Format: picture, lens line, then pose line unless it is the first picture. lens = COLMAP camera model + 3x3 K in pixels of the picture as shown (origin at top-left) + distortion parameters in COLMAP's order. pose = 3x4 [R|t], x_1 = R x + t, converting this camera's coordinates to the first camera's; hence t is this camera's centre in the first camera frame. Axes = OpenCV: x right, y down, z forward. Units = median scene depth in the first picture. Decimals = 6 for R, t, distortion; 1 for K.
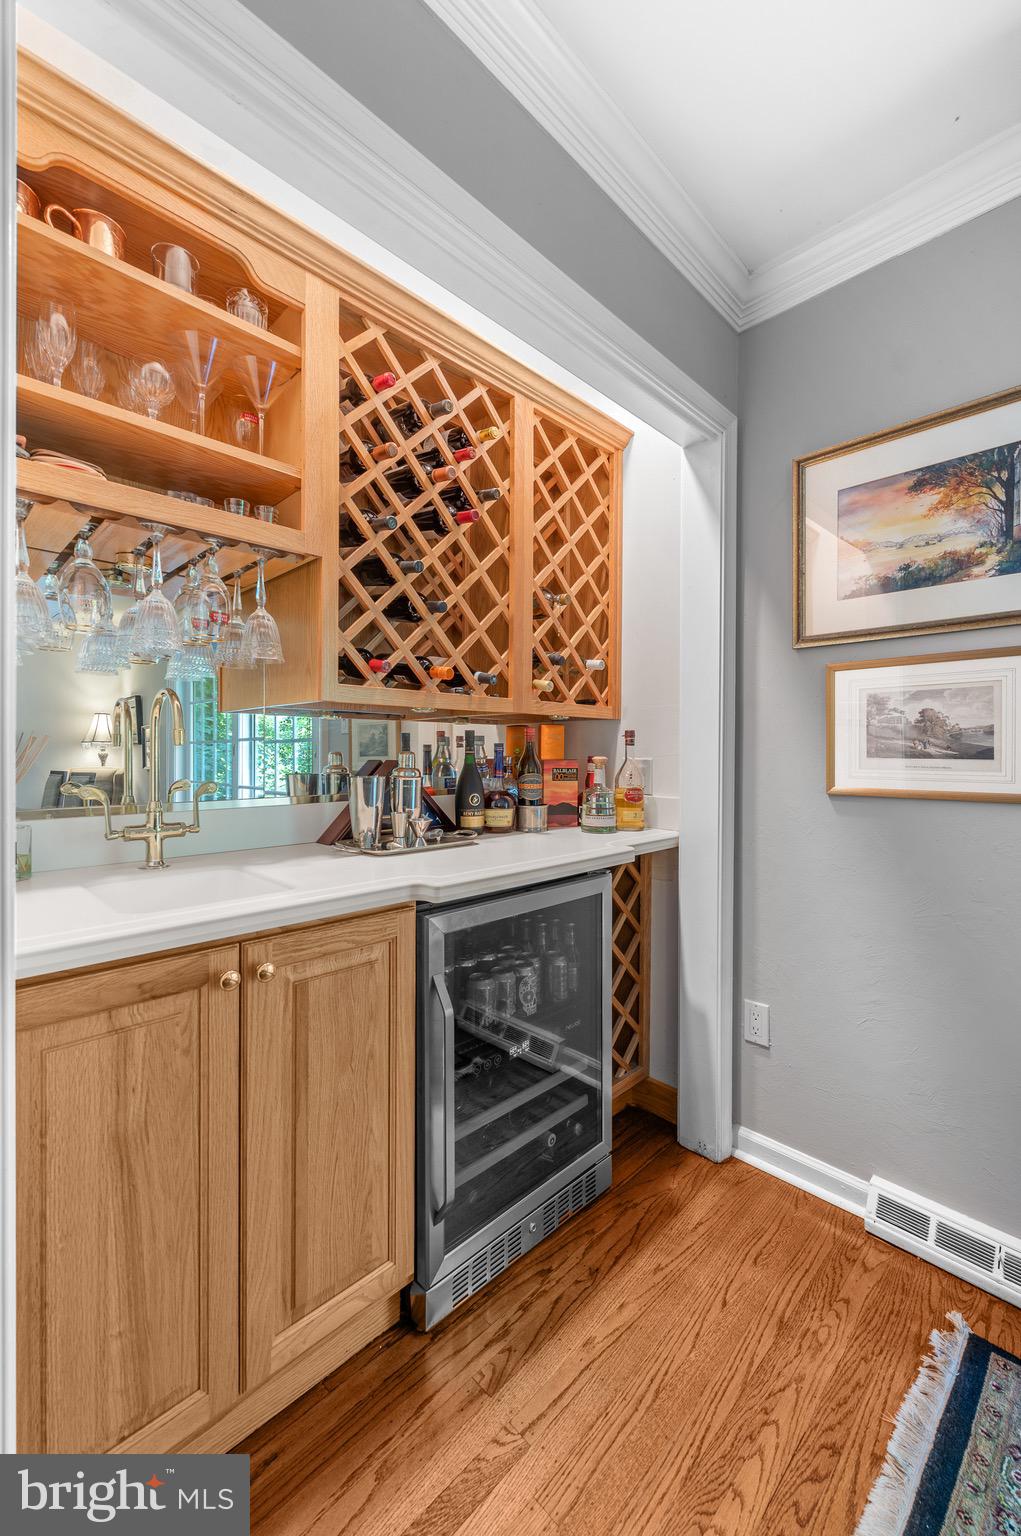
lens RADIAL K [[618.2, 0, 515.1], [0, 618.2, 754.5], [0, 0, 1]] dist [-0.002935, 0.000061]
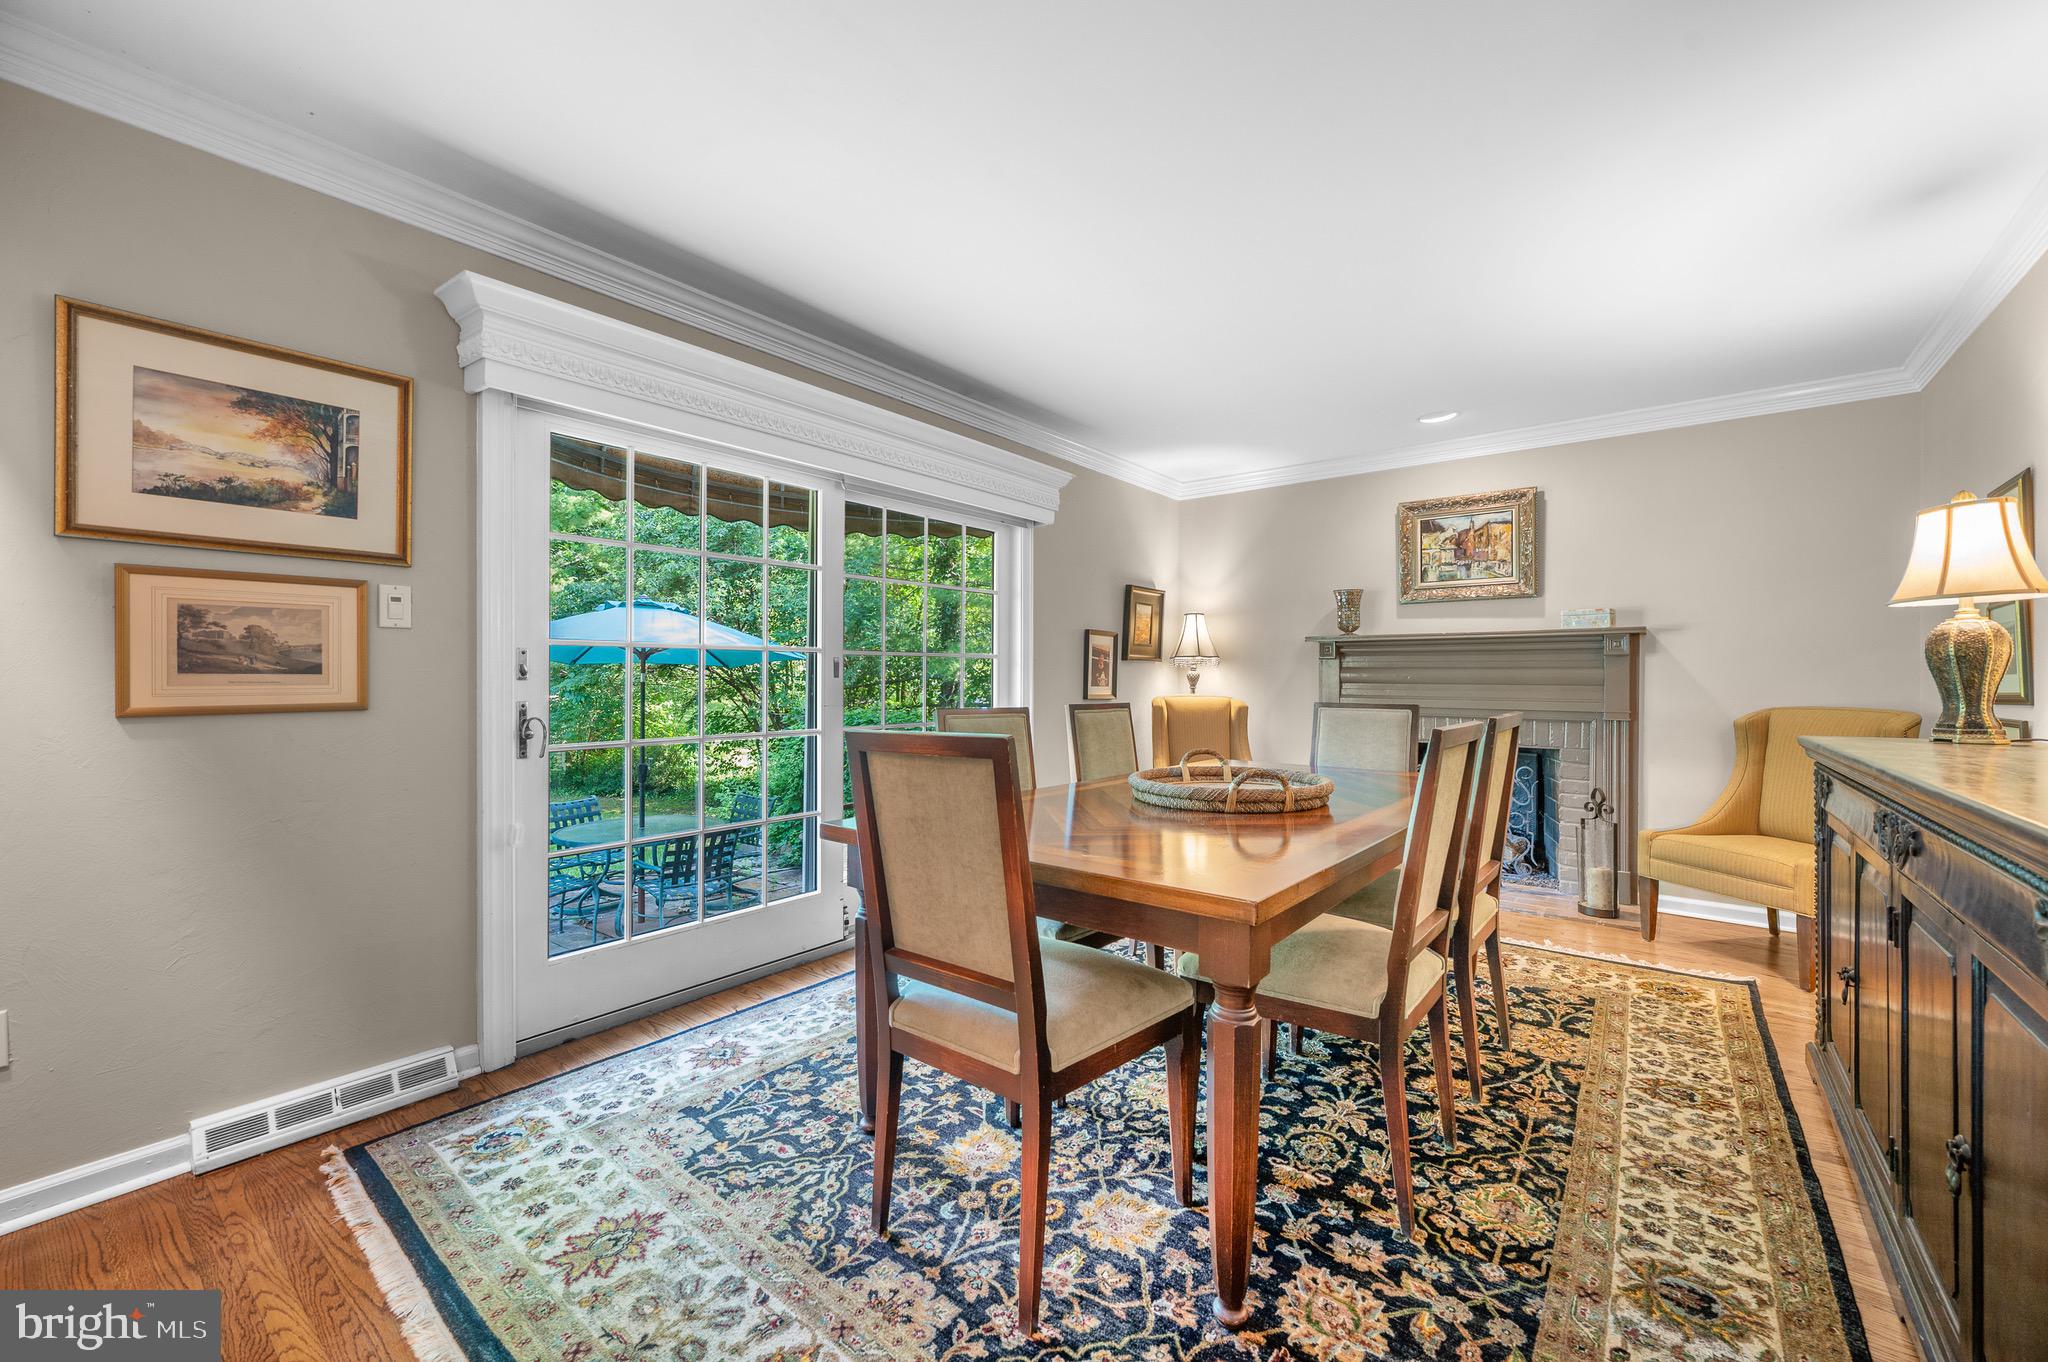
lens RADIAL K [[824.3, 0, 1028.5], [0, 824.3, 676.2], [0, 0, 1]] dist [-0.002935, 0.000061]
pose [[-0.118964, -0.009918, 0.992849, -0.870790], [0.001564, 0.999947, 0.010177, -0.001119], [-0.992897, 0.002764, -0.118942, -0.122321]]
